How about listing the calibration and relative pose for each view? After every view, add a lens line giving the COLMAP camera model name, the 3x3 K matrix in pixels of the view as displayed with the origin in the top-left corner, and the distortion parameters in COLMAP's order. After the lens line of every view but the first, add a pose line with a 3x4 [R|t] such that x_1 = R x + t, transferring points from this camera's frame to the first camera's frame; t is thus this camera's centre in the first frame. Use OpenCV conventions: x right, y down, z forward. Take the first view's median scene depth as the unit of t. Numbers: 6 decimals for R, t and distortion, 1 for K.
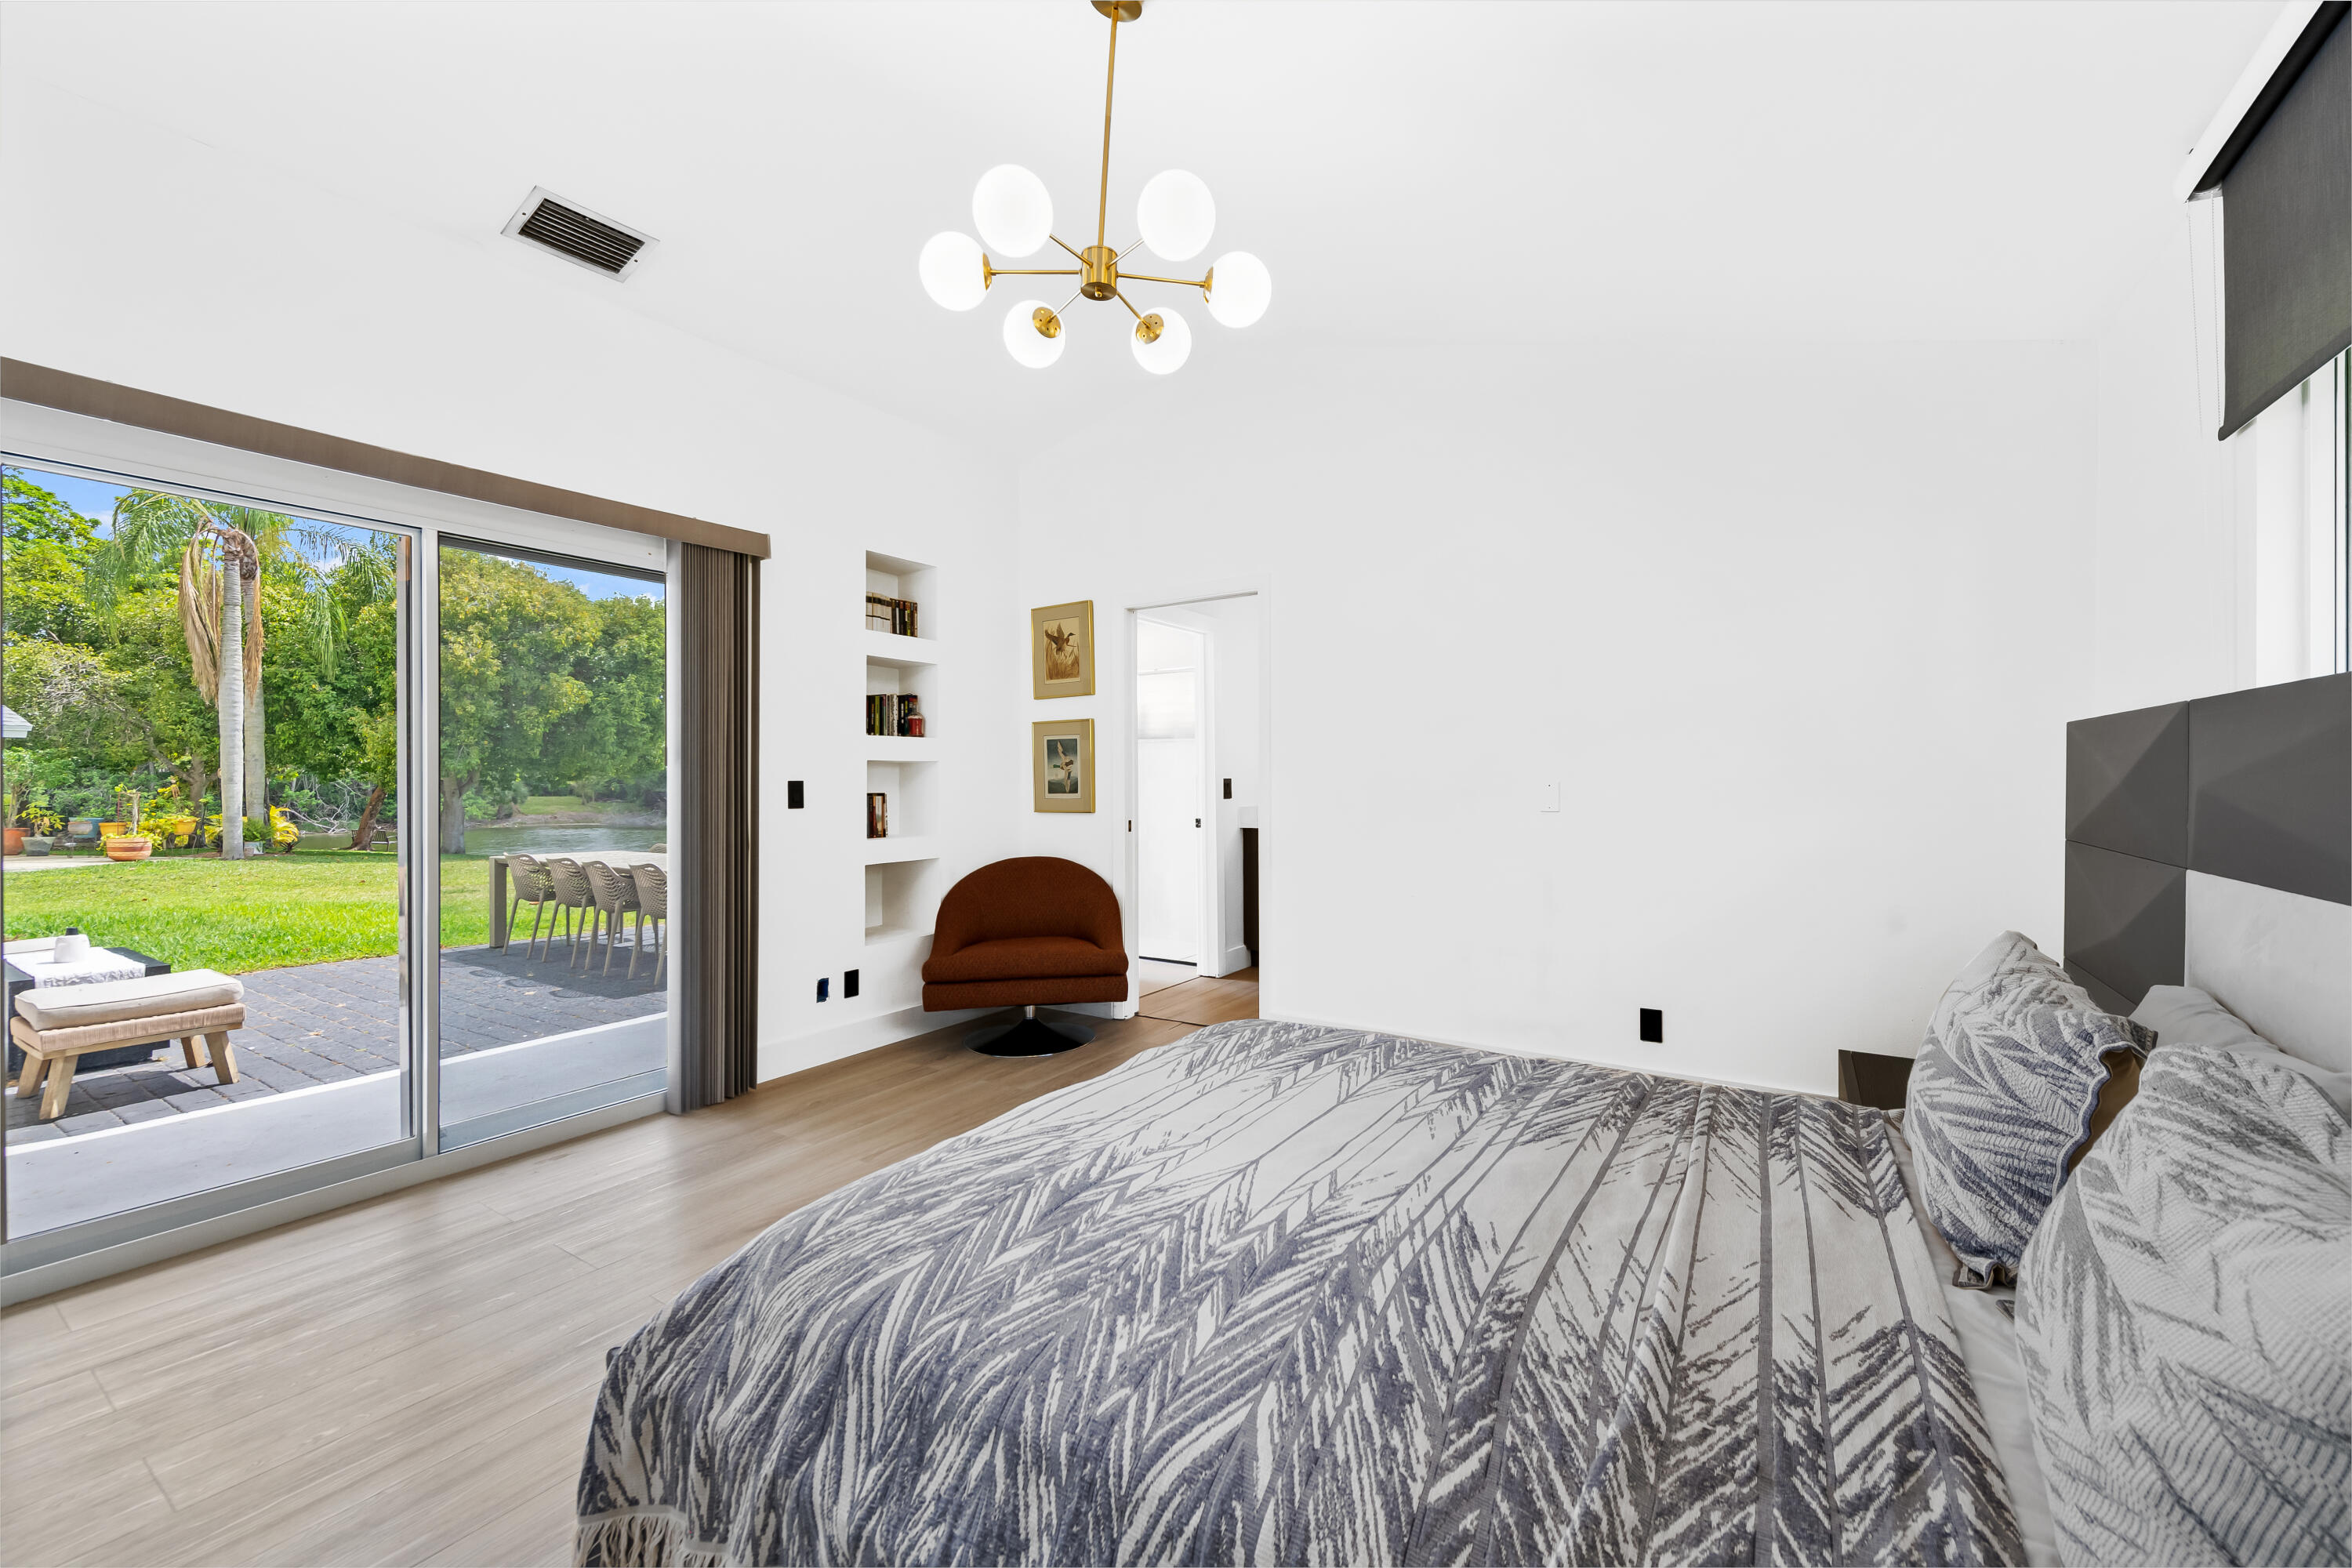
lens RADIAL K [[928.8, 0, 1189.8], [0, 928.8, 779.0], [0, 0, 1]] dist [0.001601, -0.000052]
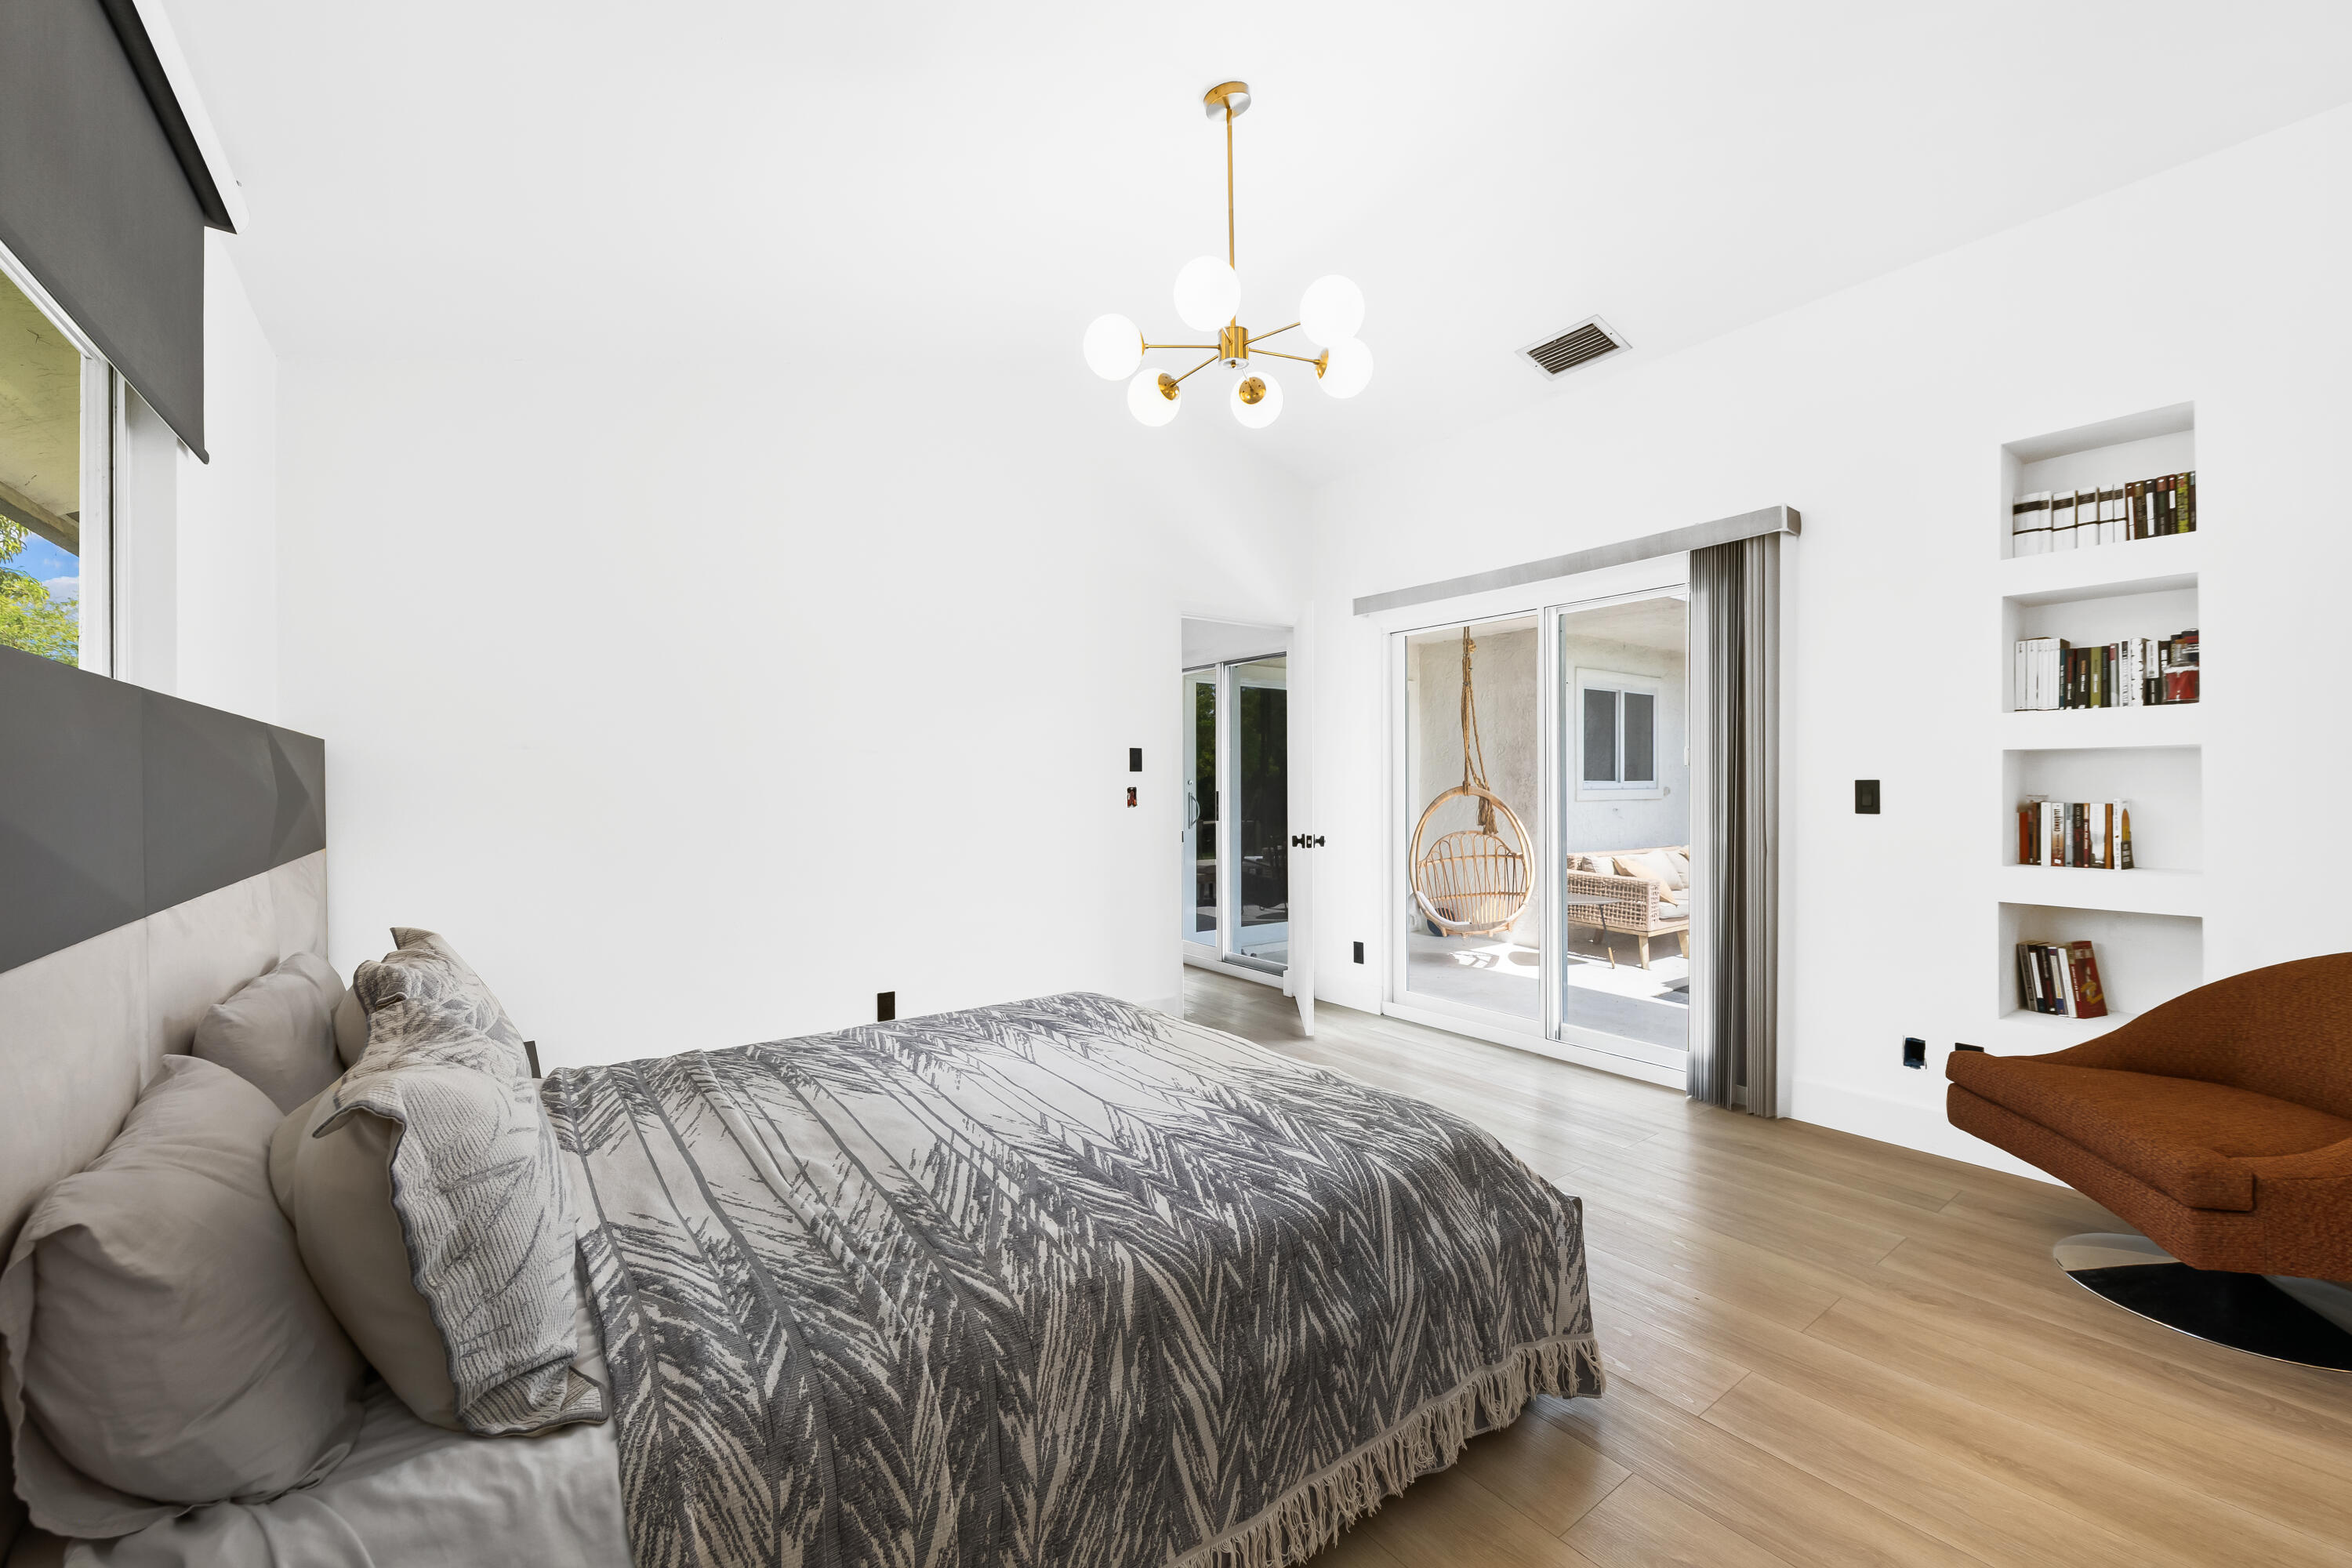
lens RADIAL K [[928.8, 0, 1189.8], [0, 928.8, 779.0], [0, 0, 1]] dist [0.001601, -0.000052]
pose [[-0.345038, 0.004885, -0.938576, 1.082982], [0.005315, 0.999981, 0.003251, -0.008791], [0.938574, -0.003866, -0.345057, 1.435453]]
